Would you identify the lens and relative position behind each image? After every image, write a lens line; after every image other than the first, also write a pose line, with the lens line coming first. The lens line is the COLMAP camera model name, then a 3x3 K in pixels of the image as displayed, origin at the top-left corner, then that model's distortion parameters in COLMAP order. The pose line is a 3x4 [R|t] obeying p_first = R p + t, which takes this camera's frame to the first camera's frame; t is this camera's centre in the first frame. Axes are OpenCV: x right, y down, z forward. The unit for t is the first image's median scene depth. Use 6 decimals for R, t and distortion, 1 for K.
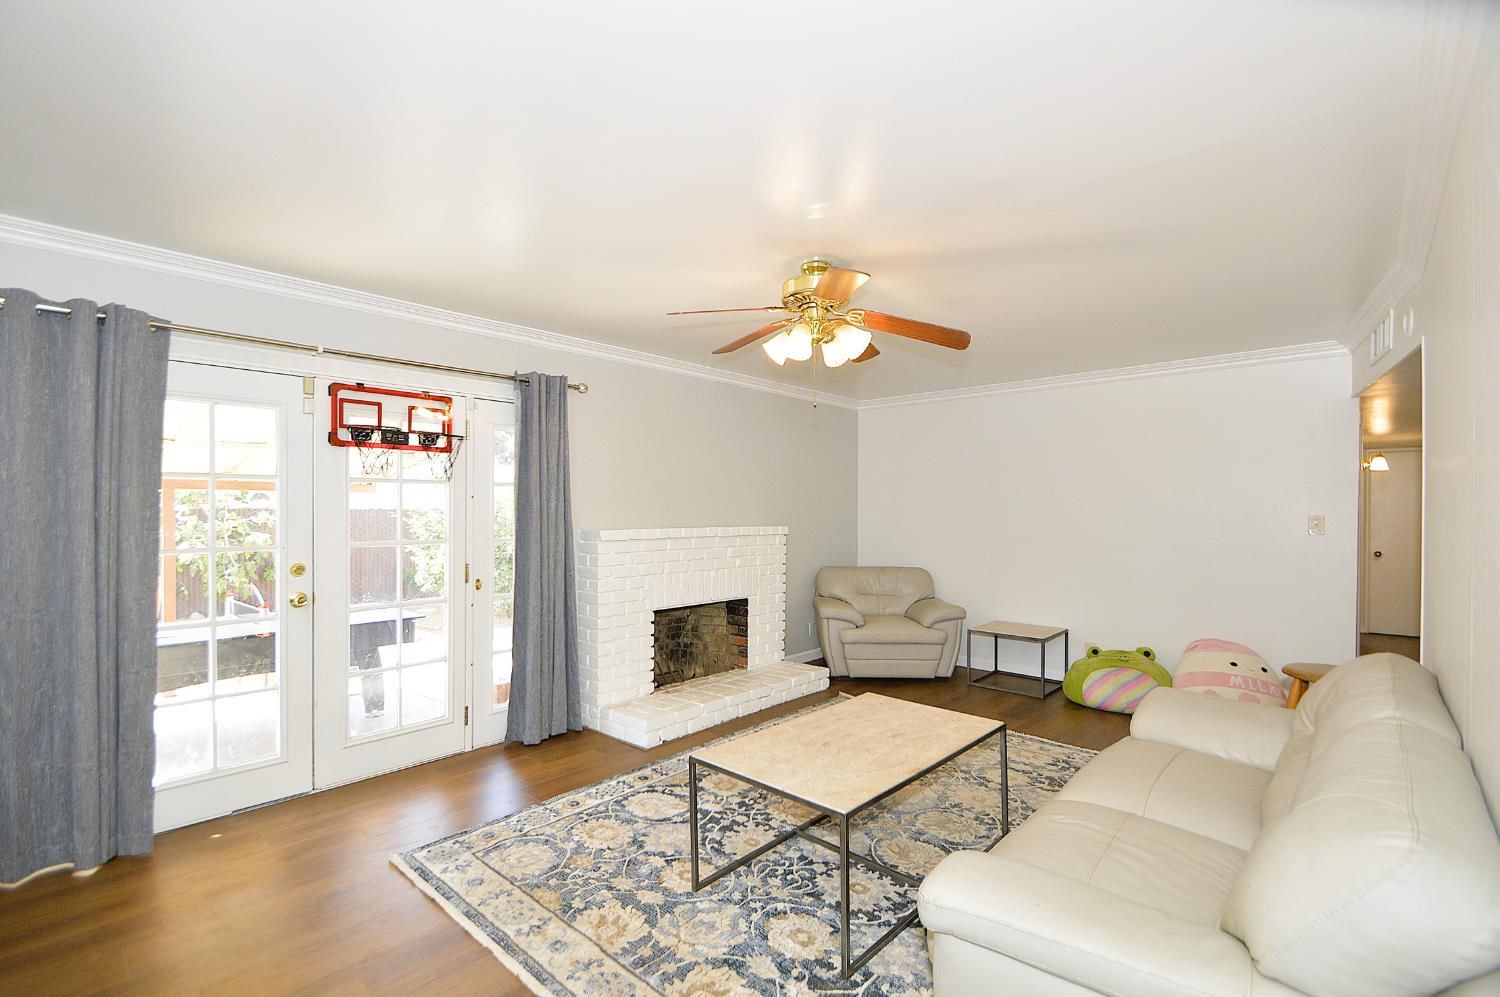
lens RADIAL K [[667.1, 0, 729.5], [0, 667.1, 517.1], [0, 0, 1]] dist [0.020874, -0.021122]
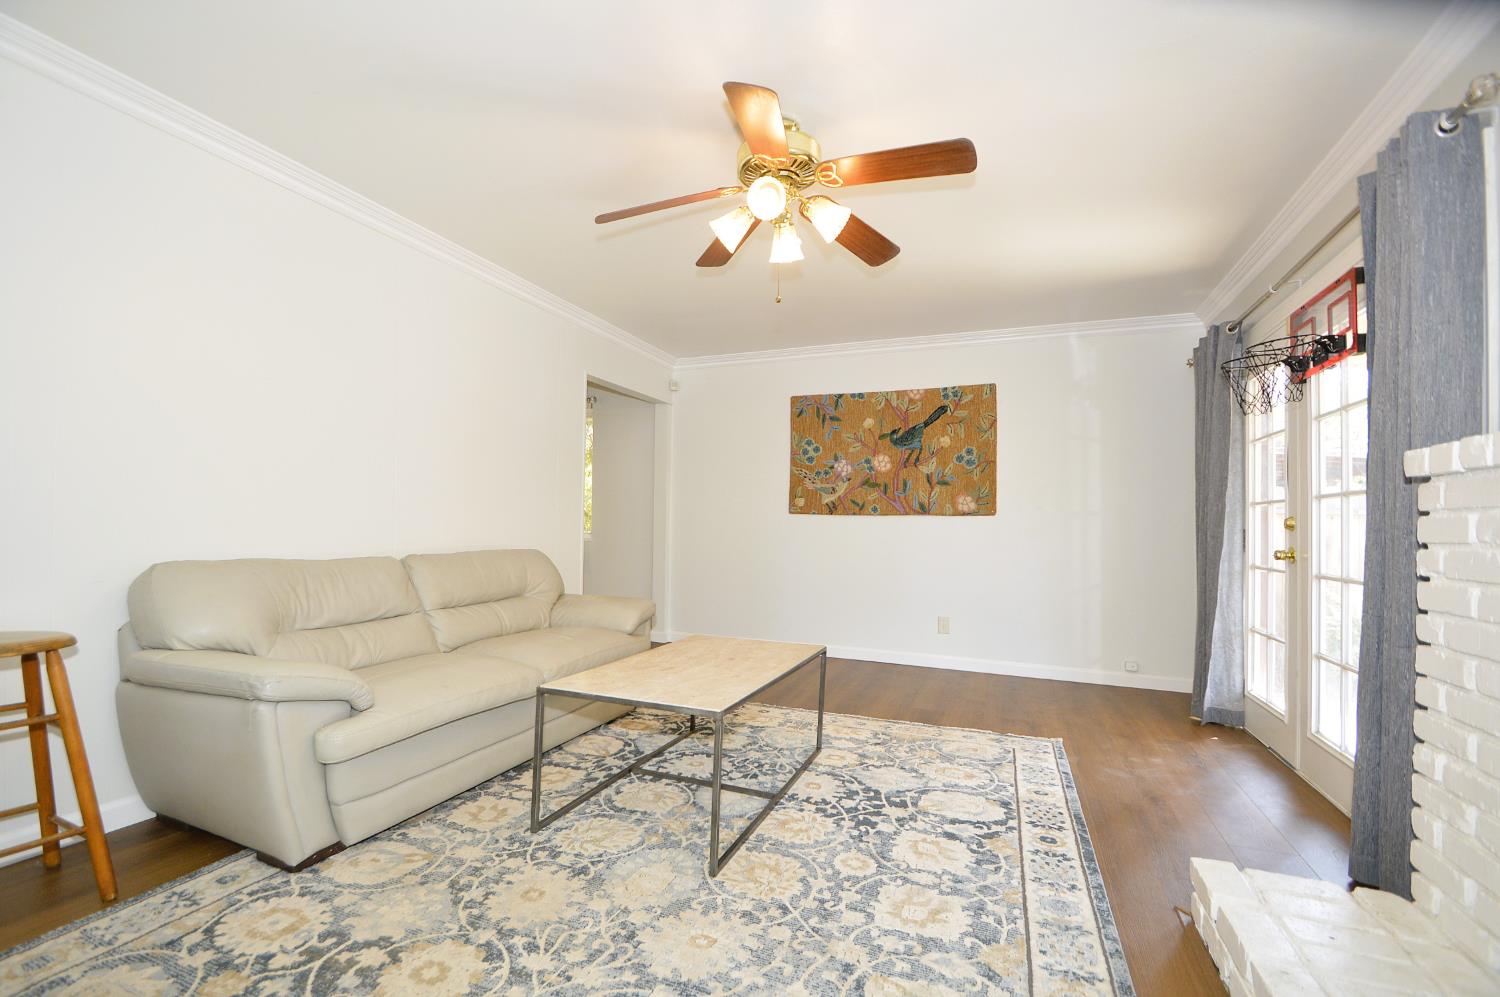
lens RADIAL K [[667.1, 0, 729.5], [0, 667.1, 517.1], [0, 0, 1]] dist [0.020874, -0.021122]
pose [[-0.935415, -0.022847, -0.352812, 0.416666], [-0.023395, 0.999723, -0.002713, 0.089572], [0.352776, 0.005716, -0.935690, 1.568901]]
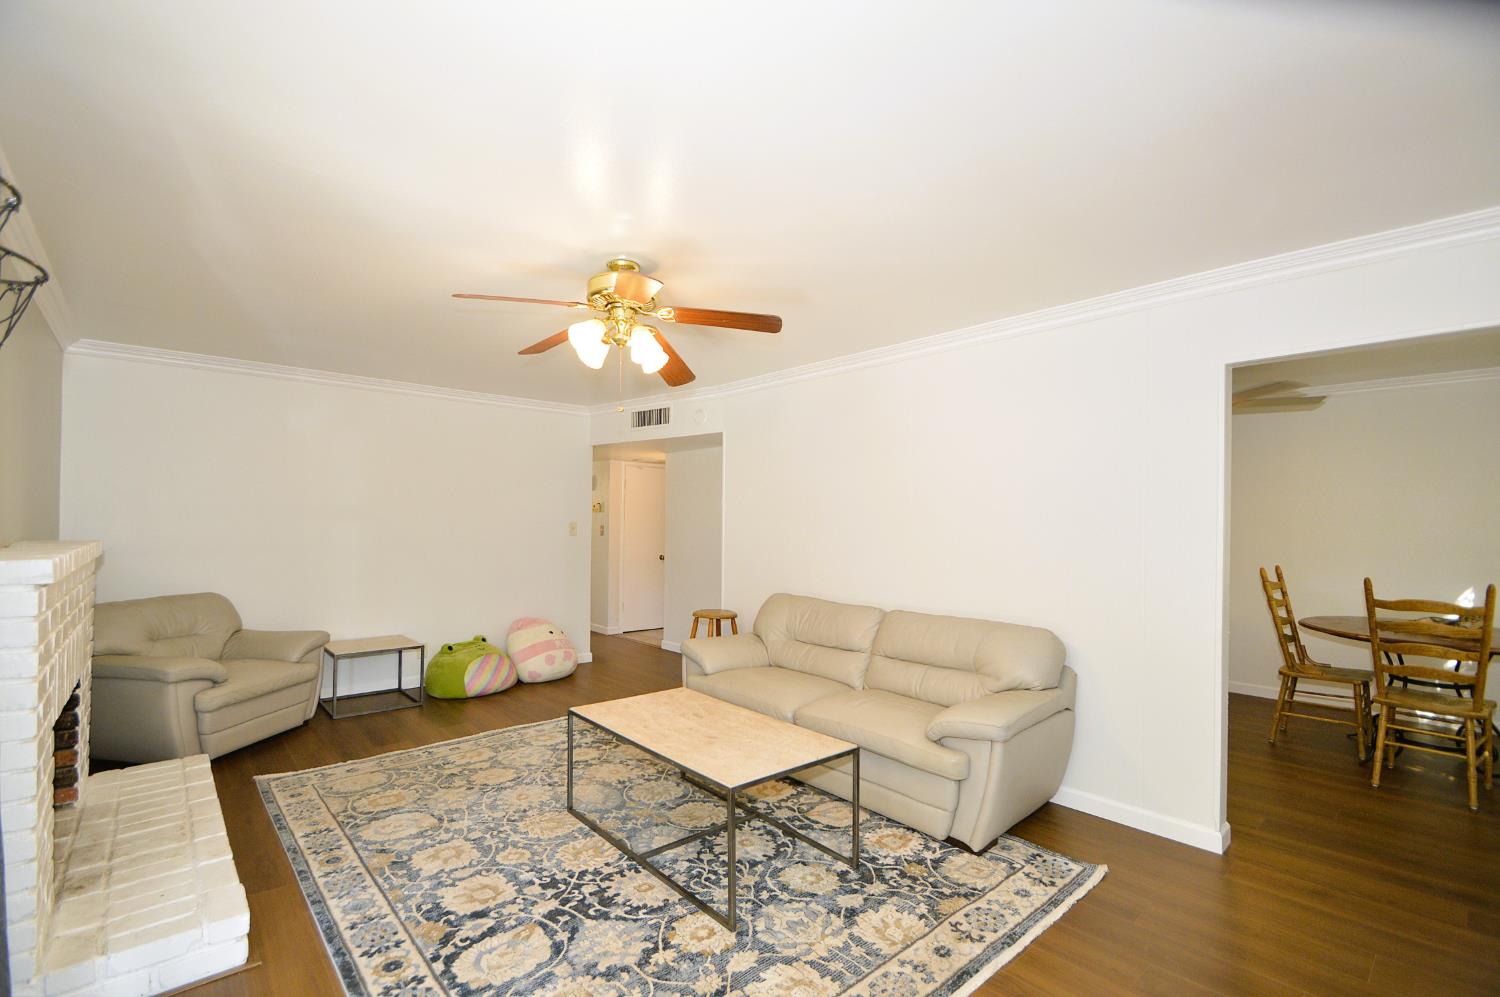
lens RADIAL K [[667.1, 0, 729.5], [0, 667.1, 517.1], [0, 0, 1]] dist [0.020874, -0.021122]
pose [[0.111080, 0.003459, 0.993805, -0.721318], [-0.000765, 0.999994, -0.003395, -0.008441], [-0.993811, -0.000383, 0.111082, 0.665983]]
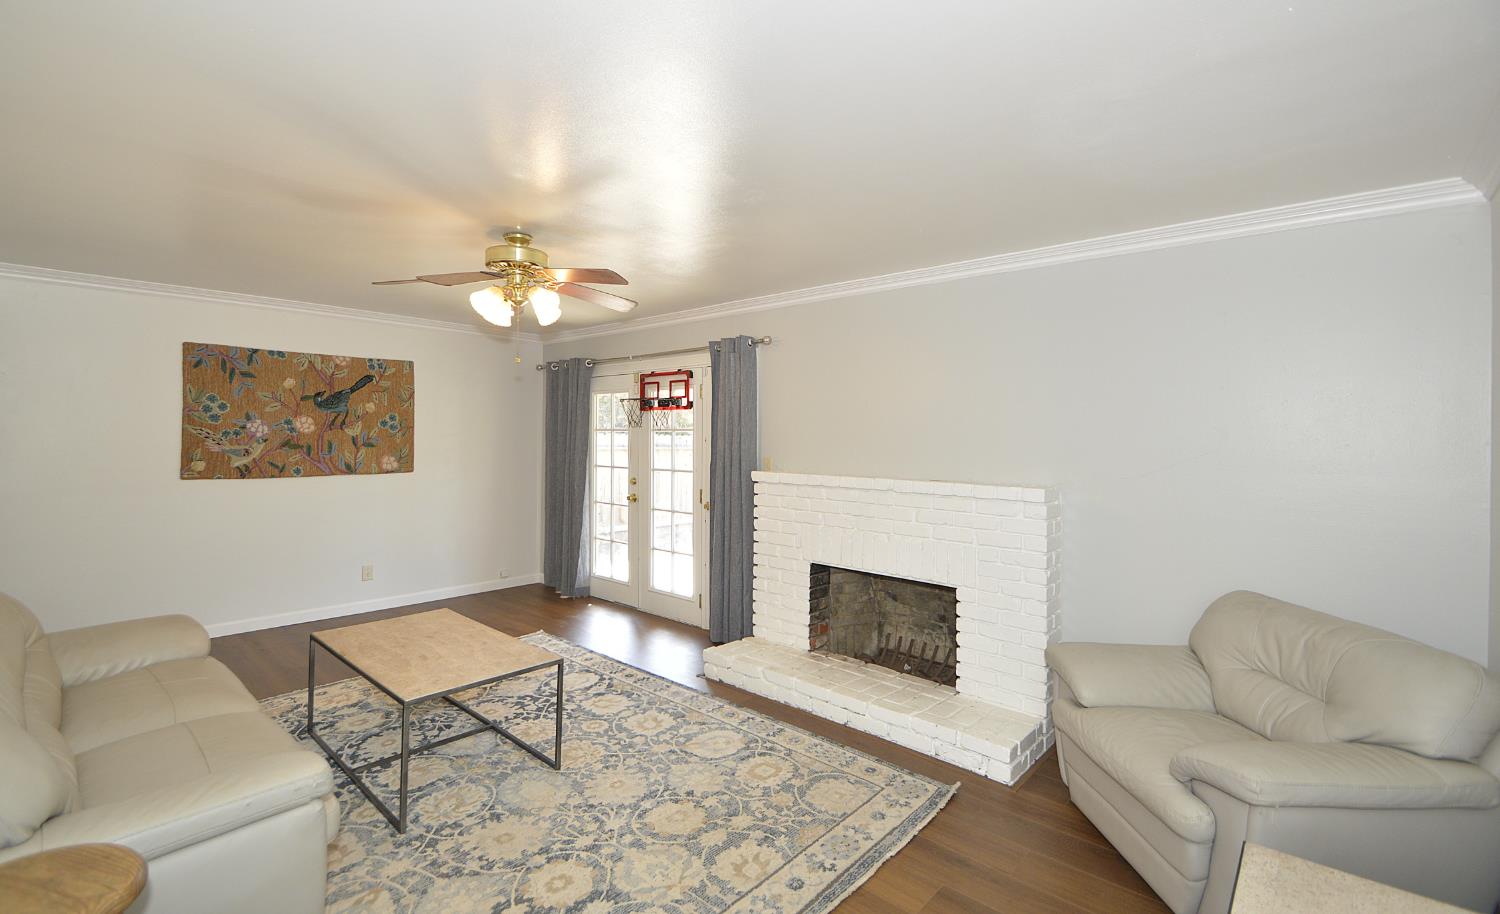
lens RADIAL K [[662.2, 0, 743.4], [0, 662.2, 432.3], [0, 0, 1]] dist [-0.000064, -0.000221]
pose [[0.025667, -0.006214, -0.999651, 1.117663], [-0.023367, 0.999704, -0.006815, -0.045372], [0.999397, 0.023534, 0.025514, 1.218483]]
